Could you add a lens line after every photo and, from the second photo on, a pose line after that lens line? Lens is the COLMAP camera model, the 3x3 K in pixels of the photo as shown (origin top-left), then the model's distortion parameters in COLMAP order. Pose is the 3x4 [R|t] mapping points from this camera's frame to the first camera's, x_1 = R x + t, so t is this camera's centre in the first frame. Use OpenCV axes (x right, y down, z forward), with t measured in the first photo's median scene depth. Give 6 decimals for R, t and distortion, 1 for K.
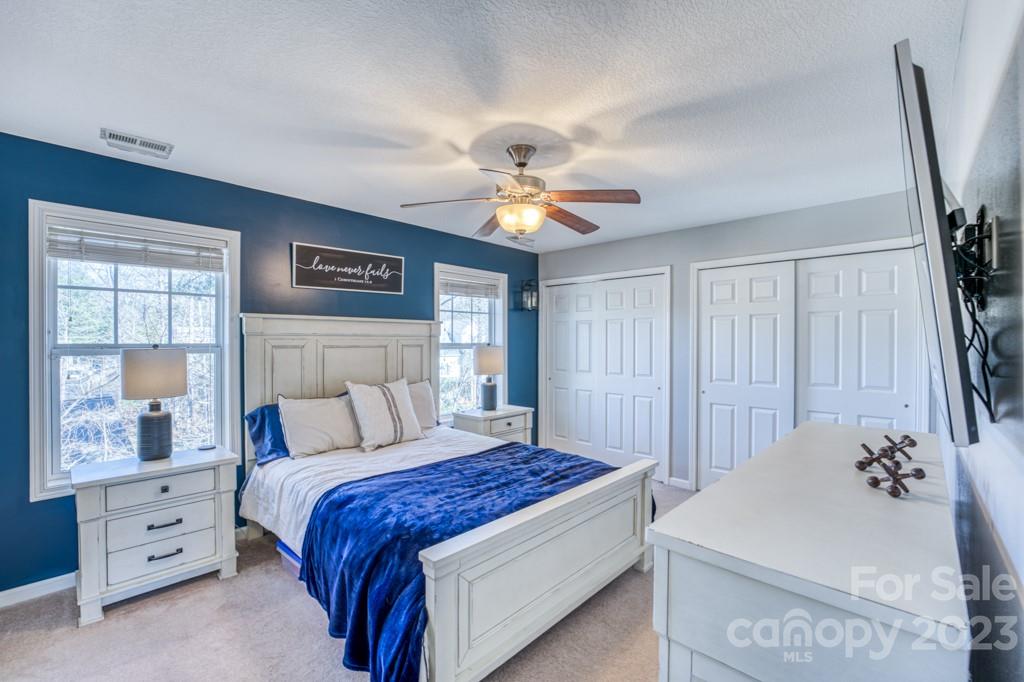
lens RADIAL K [[429.0, 0, 529.7], [0, 429.0, 344.0], [0, 0, 1]] dist [-0.023550, -0.000193]
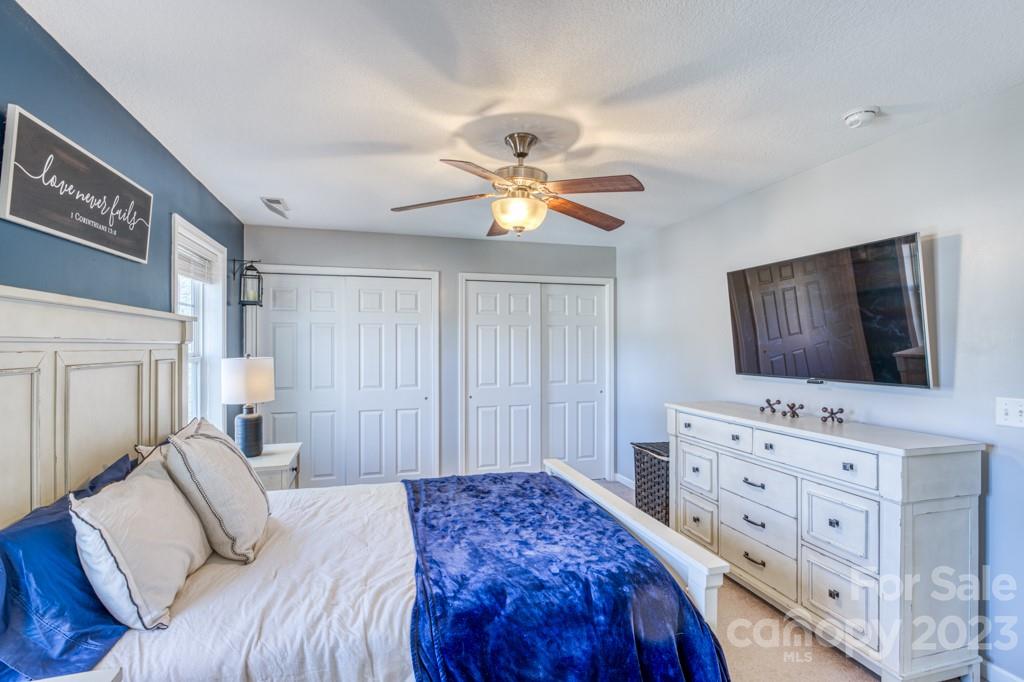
lens RADIAL K [[469.7, 0, 517.9], [0, 469.7, 345.7], [0, 0, 1]] dist [-0.019613, -0.000022]
pose [[0.524456, -0.000974, 0.851437, -0.609135], [0.007475, 0.999966, -0.003460, -0.010707], [-0.851405, 0.008179, 0.524446, 0.348099]]
